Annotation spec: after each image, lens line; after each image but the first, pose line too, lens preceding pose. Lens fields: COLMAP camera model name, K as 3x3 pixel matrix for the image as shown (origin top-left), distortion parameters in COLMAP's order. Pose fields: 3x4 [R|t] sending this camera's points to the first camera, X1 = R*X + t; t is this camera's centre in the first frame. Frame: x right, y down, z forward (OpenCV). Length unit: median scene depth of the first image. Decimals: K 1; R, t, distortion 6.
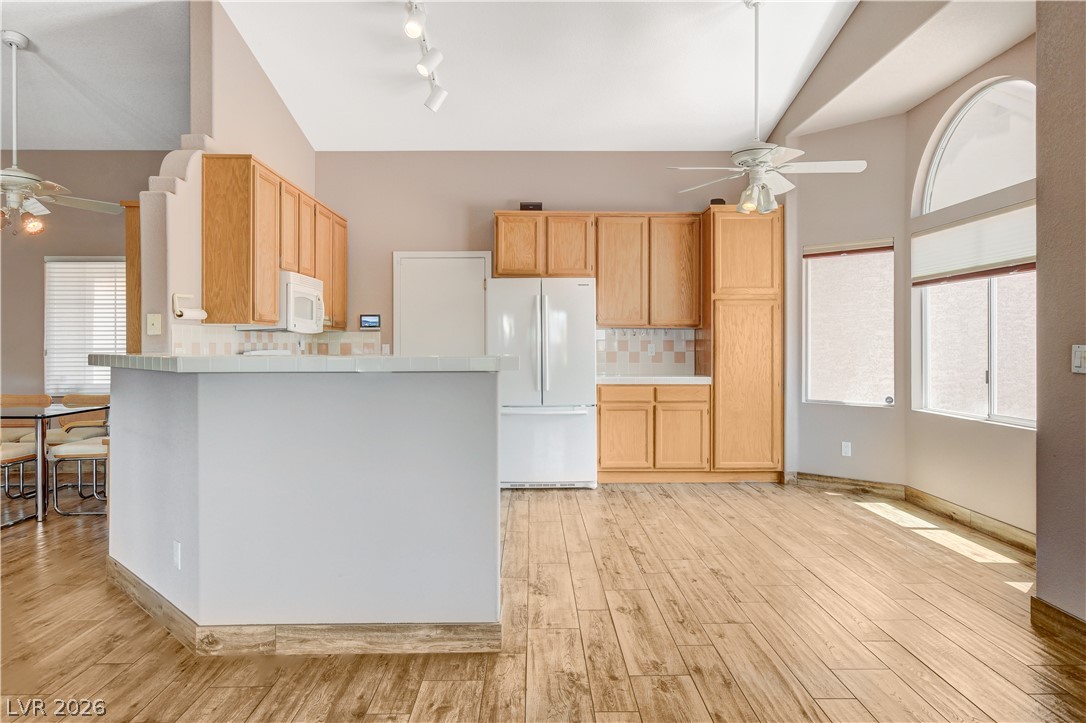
lens RADIAL K [[695.7, 0, 556.2], [0, 695.7, 344.3], [0, 0, 1]] dist [-0.024596, 0.017362]
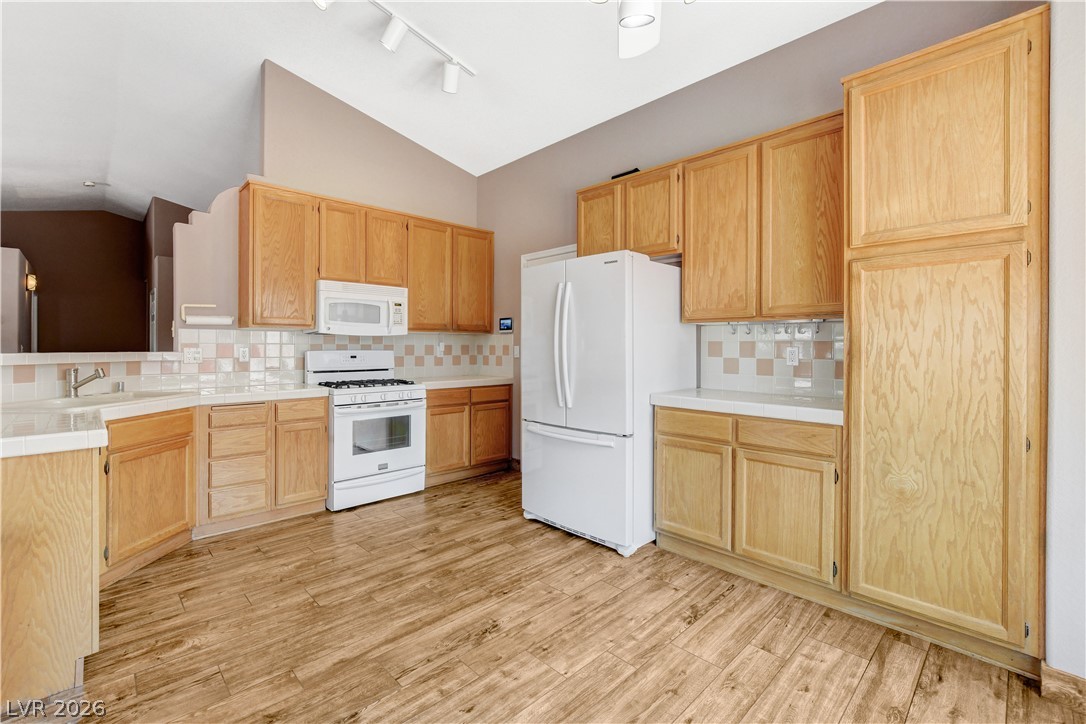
lens RADIAL K [[481.9, 0, 540.9], [0, 481.9, 342.7], [0, 0, 1]] dist [-0.018085, 0.001089]
pose [[0.665885, -0.002595, -0.746049, 0.344845], [-0.003714, 0.999970, -0.006793, -0.000363], [0.746045, 0.007295, 0.665856, 0.607879]]
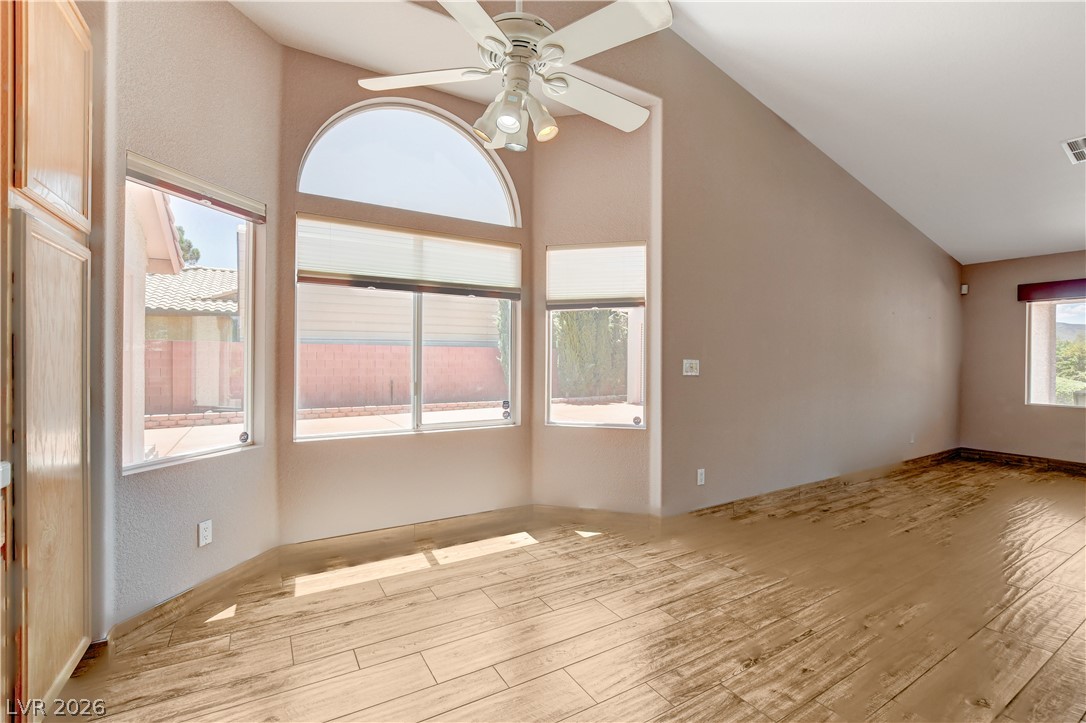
lens RADIAL K [[481.9, 0, 534.4], [0, 481.9, 359.7], [0, 0, 1]] dist [-0.018085, 0.001089]
pose [[-0.483860, -0.001667, 0.875144, -0.068081], [-0.005747, 0.999983, -0.001273, 0.002500], [-0.875126, -0.005646, -0.483861, 0.929600]]
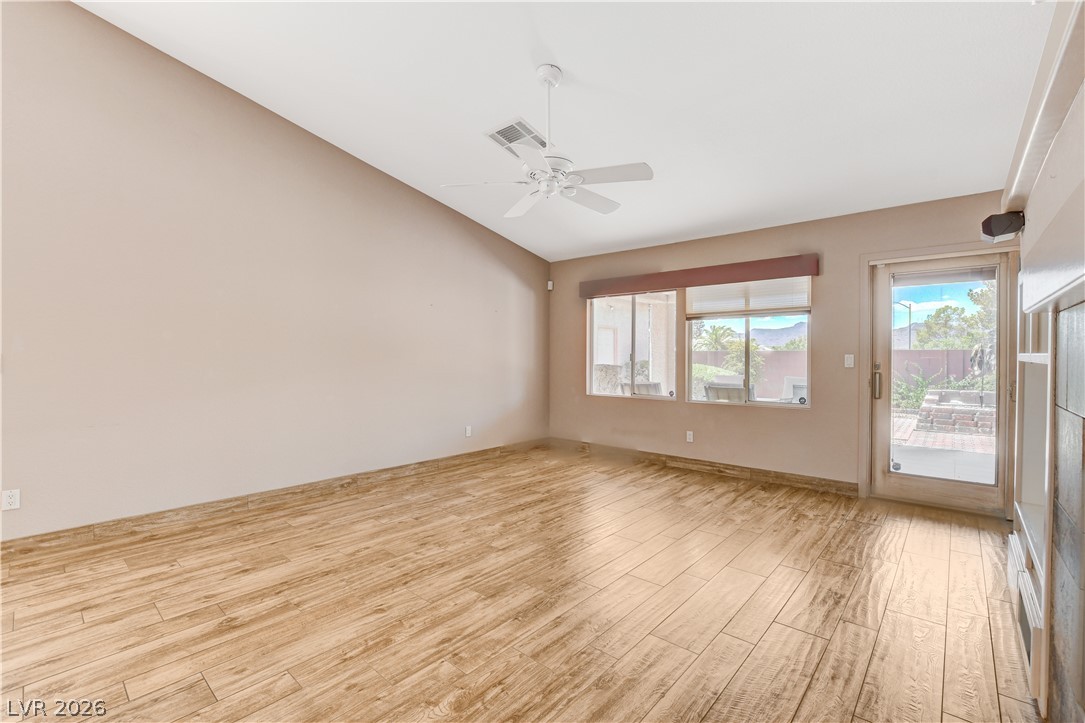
lens RADIAL K [[481.4, 0, 536.1], [0, 481.4, 361.6], [0, 0, 1]] dist [-0.018085, 0.001089]
pose [[-0.724860, -0.009450, 0.688831, -0.348701], [-0.001727, 0.999928, 0.011901, 0.002637], [-0.688894, 0.007437, -0.724824, 0.428220]]
